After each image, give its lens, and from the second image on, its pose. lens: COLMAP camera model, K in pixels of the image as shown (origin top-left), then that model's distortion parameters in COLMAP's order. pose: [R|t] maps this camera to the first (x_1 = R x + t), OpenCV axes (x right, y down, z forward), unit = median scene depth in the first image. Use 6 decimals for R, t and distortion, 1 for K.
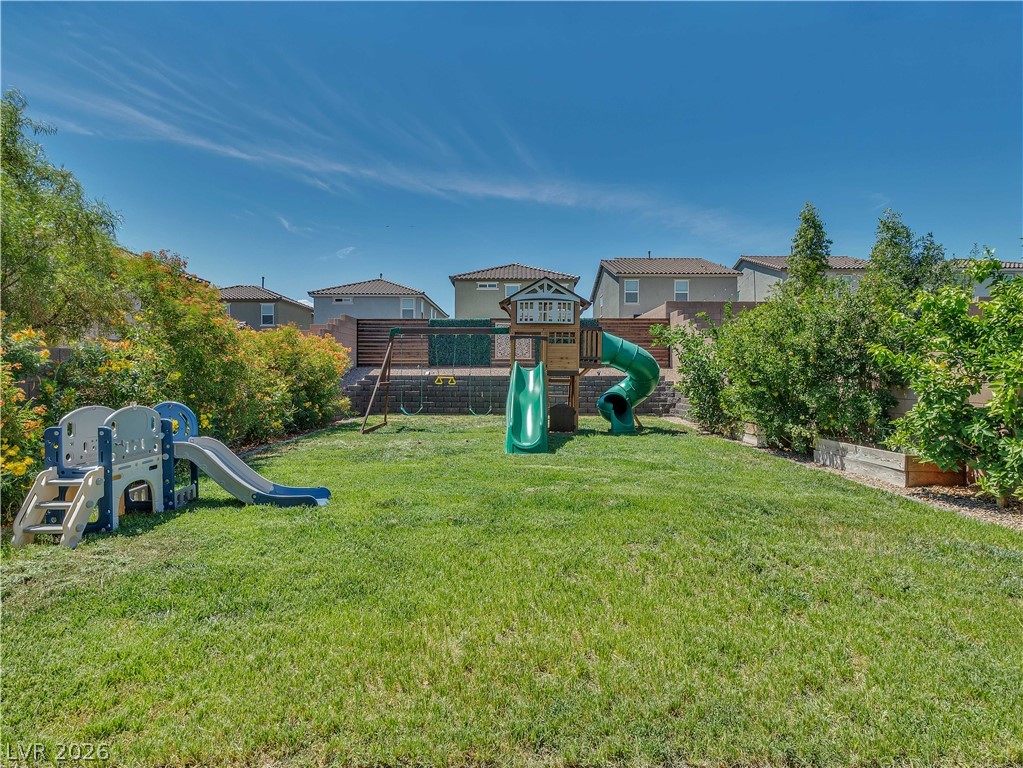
lens RADIAL K [[540.5, 0, 511.5], [0, 540.5, 384.0], [0, 0, 1]] dist [-0.001124, 0.000463]
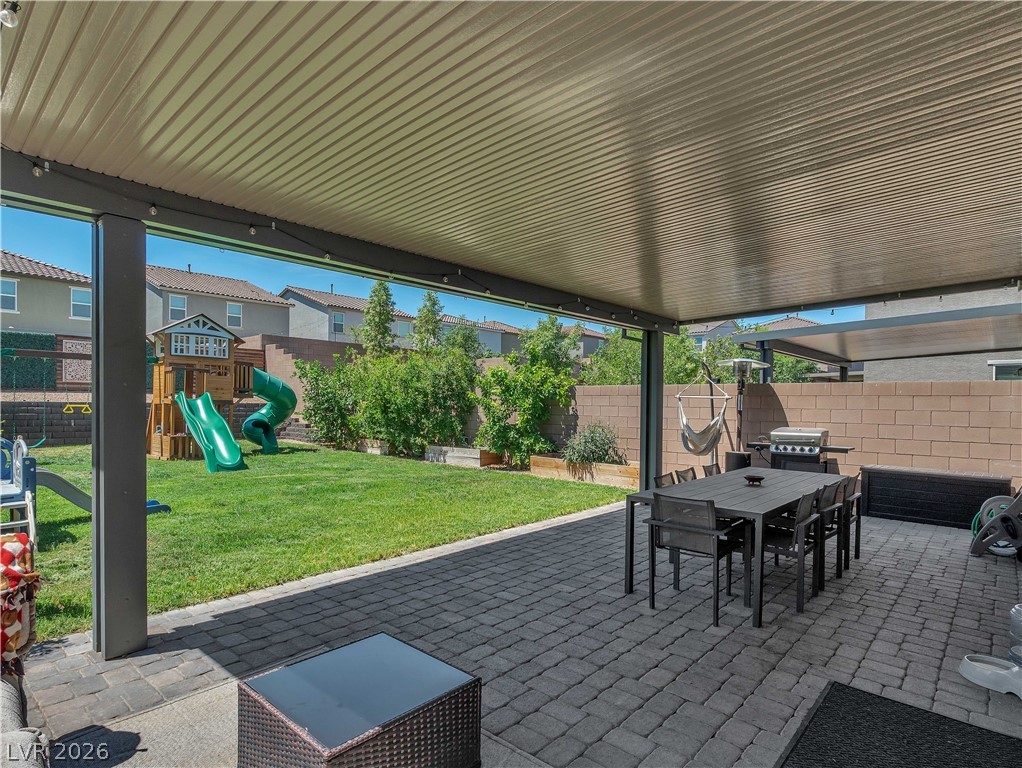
lens RADIAL K [[576.5, 0, 511.0], [0, 576.5, 384.0], [0, 0, 1]] dist [0.001790, 0.000127]
pose [[0.669120, 0.029060, 0.742586, -0.523919], [-0.000394, 0.999249, -0.038748, -0.016443], [-0.743154, 0.025635, 0.668629, -0.330191]]
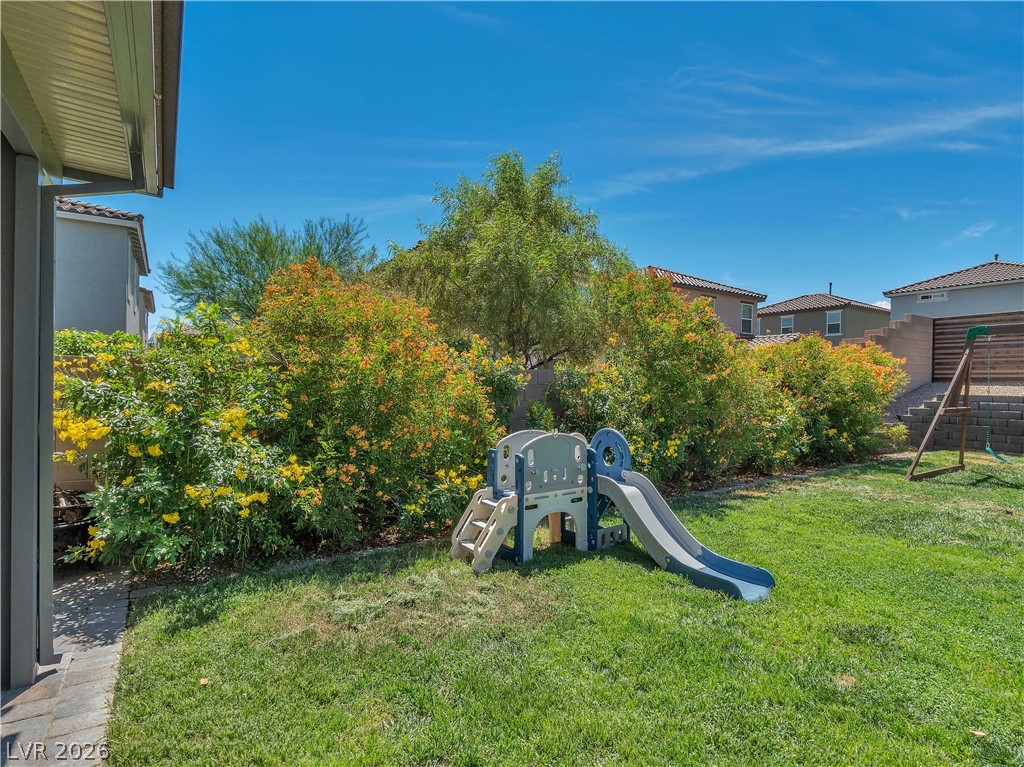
lens RADIAL K [[535.3, 0, 512.0], [0, 535.3, 383.5], [0, 0, 1]] dist [-0.001146, -0.000036]
pose [[0.554489, 0.006804, -0.832163, 0.025091], [-0.024890, 0.999655, -0.008410, -0.021509], [0.831819, 0.025376, 0.554467, 0.236255]]
